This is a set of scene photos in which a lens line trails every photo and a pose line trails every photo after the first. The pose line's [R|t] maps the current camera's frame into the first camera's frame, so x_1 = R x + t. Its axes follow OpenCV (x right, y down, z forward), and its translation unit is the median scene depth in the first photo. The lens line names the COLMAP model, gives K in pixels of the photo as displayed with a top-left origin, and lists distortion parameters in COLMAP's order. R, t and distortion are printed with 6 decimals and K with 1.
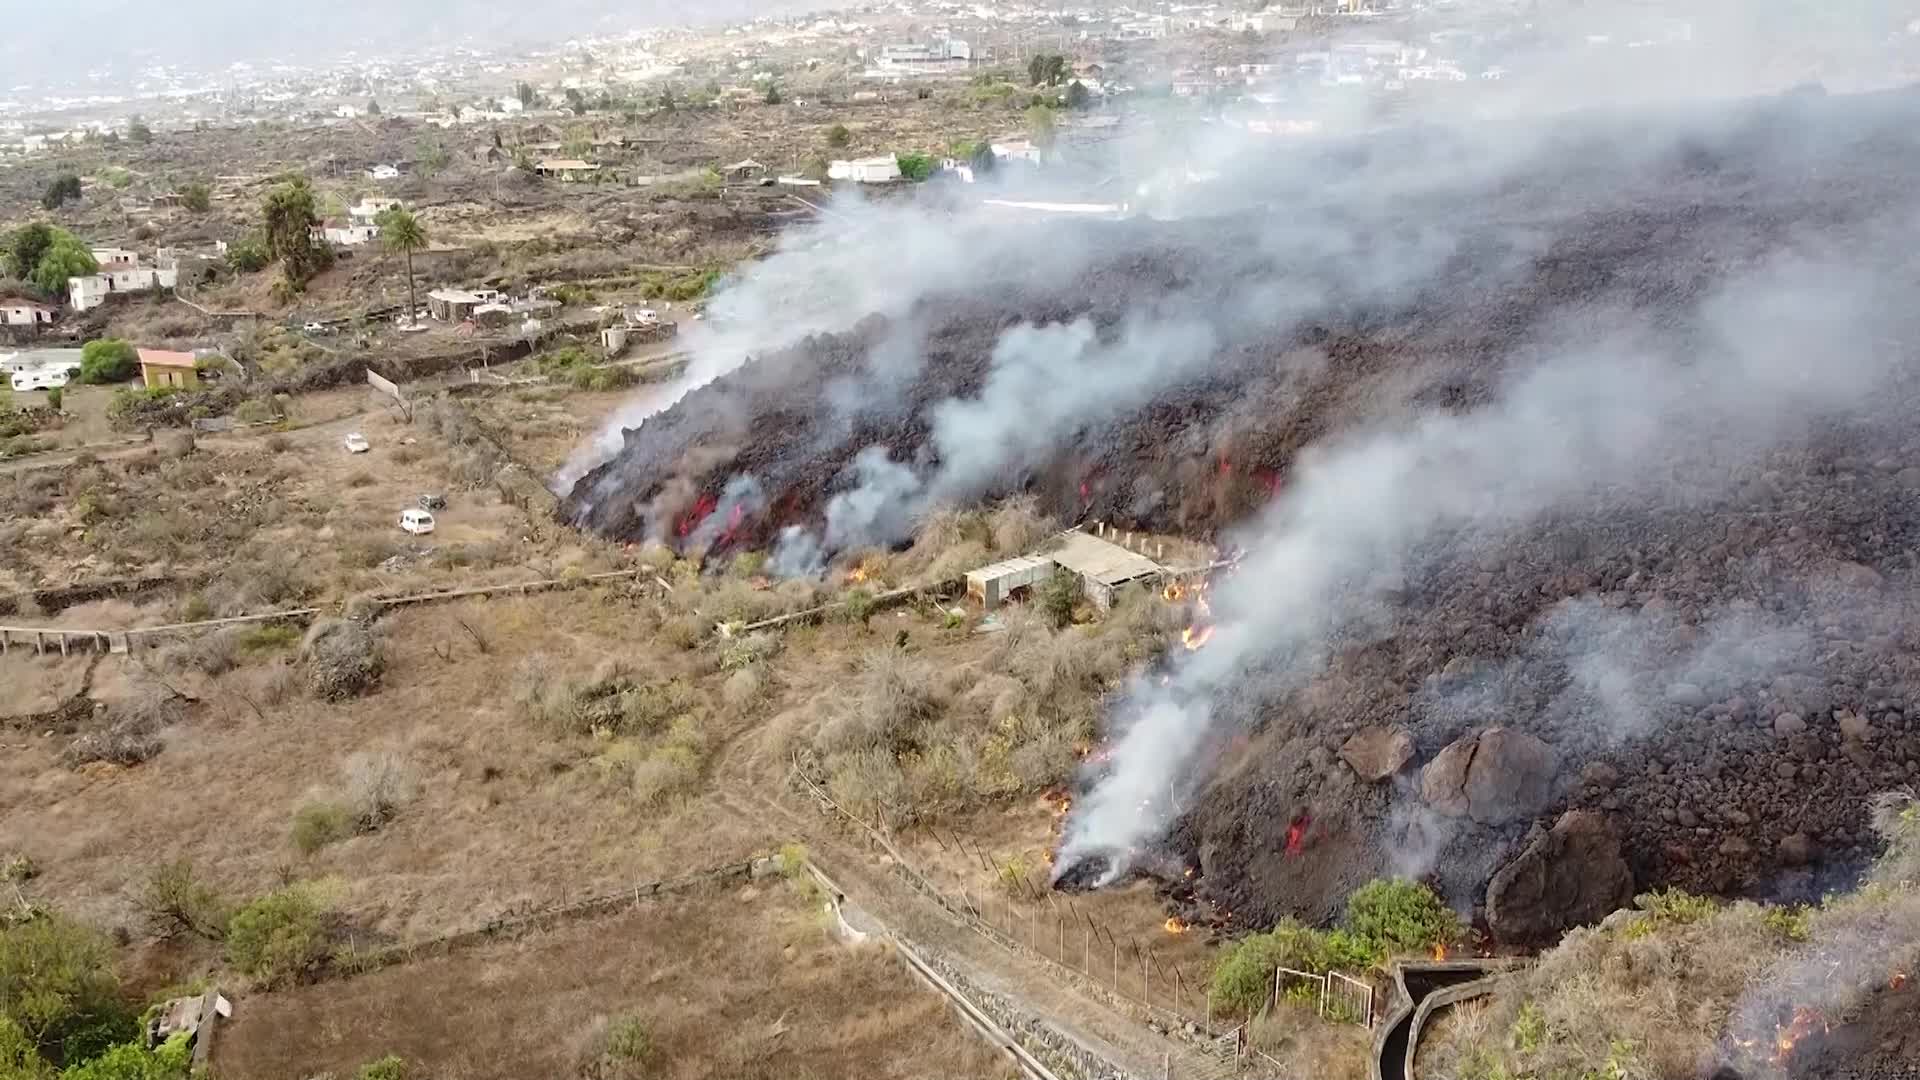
lens RADIAL K [[1530.7, 0, 960.0], [0, 1530.7, 540.0], [0, 0, 1]] dist [0.004129, -0.016009]
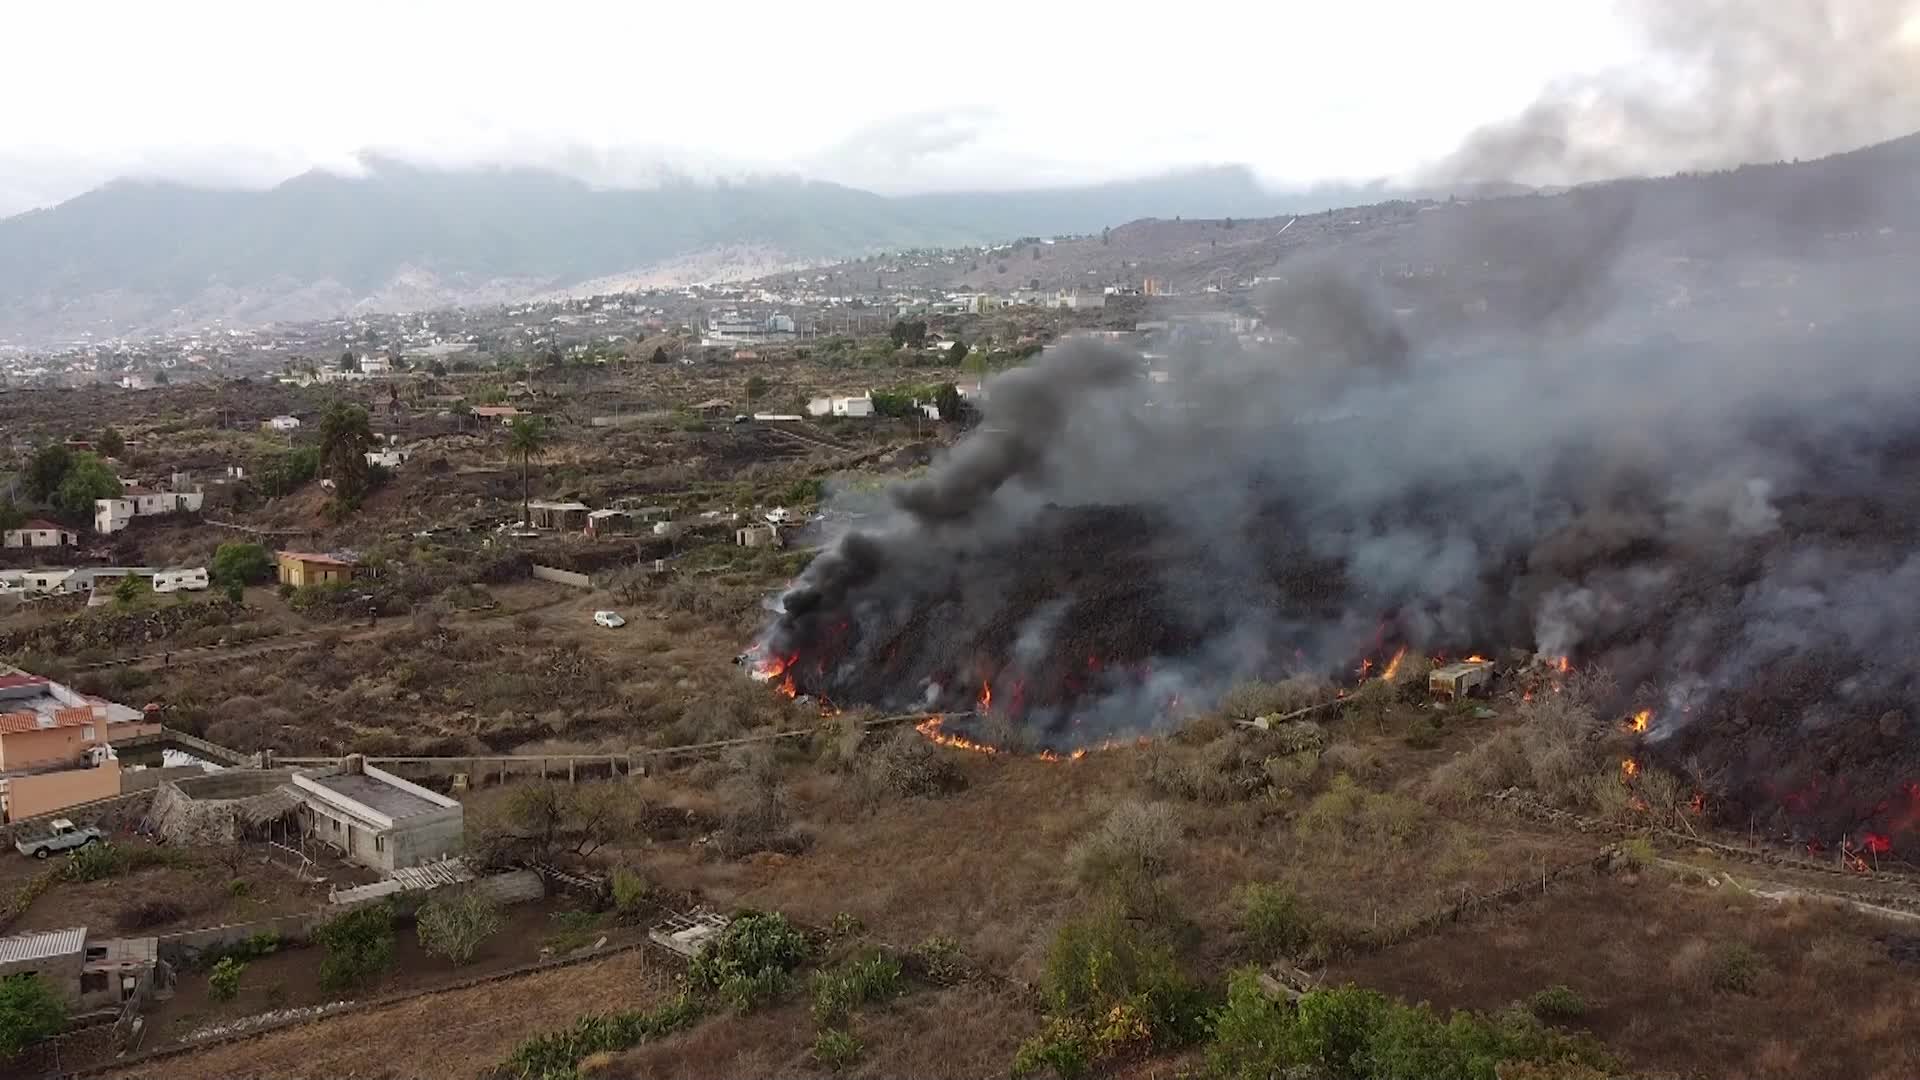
lens RADIAL K [[1530.3, 0, 934.8], [0, 1530.3, 541.1], [0, 0, 1]] dist [-0.015724, -0.011301]
pose [[0.986174, -0.013559, 0.165155, -0.215937], [0.043246, 0.983168, -0.177512, 0.044693], [-0.159968, 0.182200, 0.970162, -0.004153]]
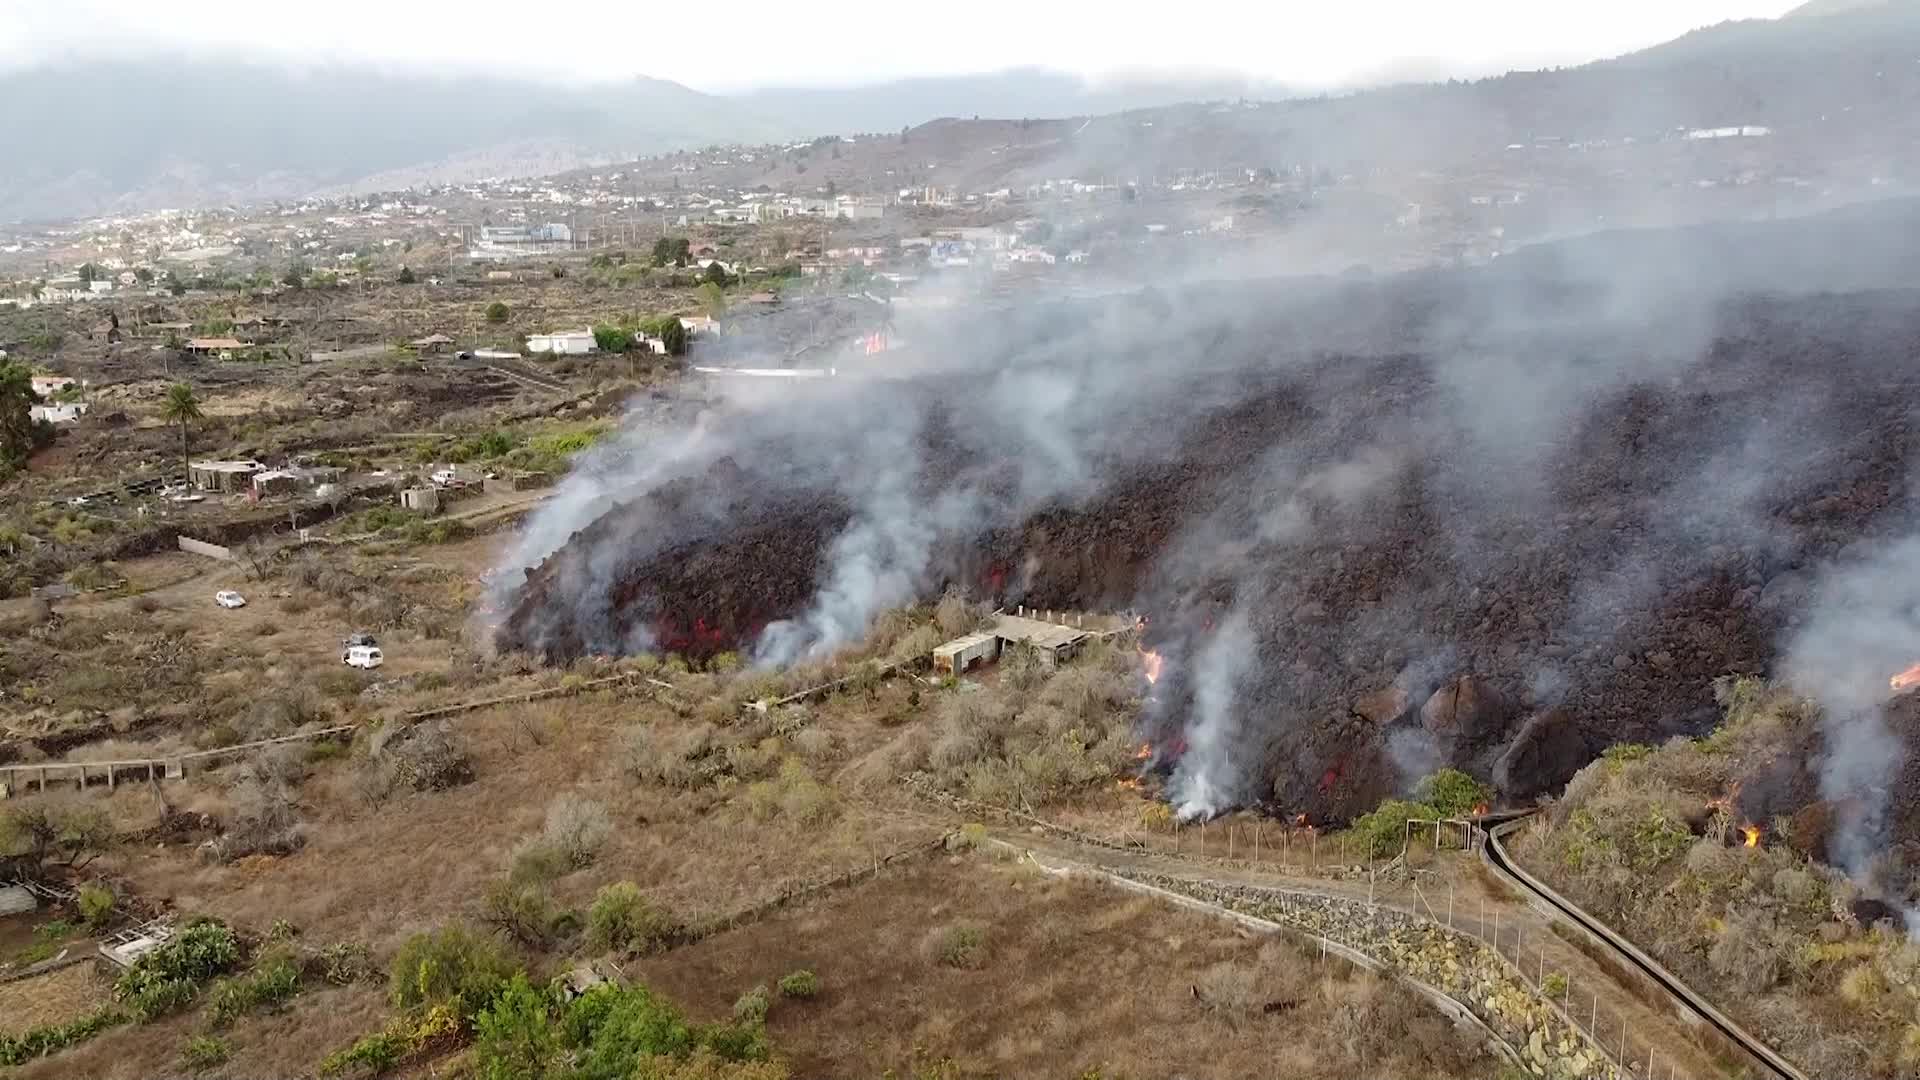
lens RADIAL K [[1530.7, 0, 960.0], [0, 1530.7, 540.0], [0, 0, 1]] dist [0.004129, -0.016009]
pose [[0.957558, -0.048275, 0.284170, -0.132787], [0.079933, 0.991682, -0.100880, 0.024983], [-0.276936, 0.119313, 0.953452, -0.075914]]
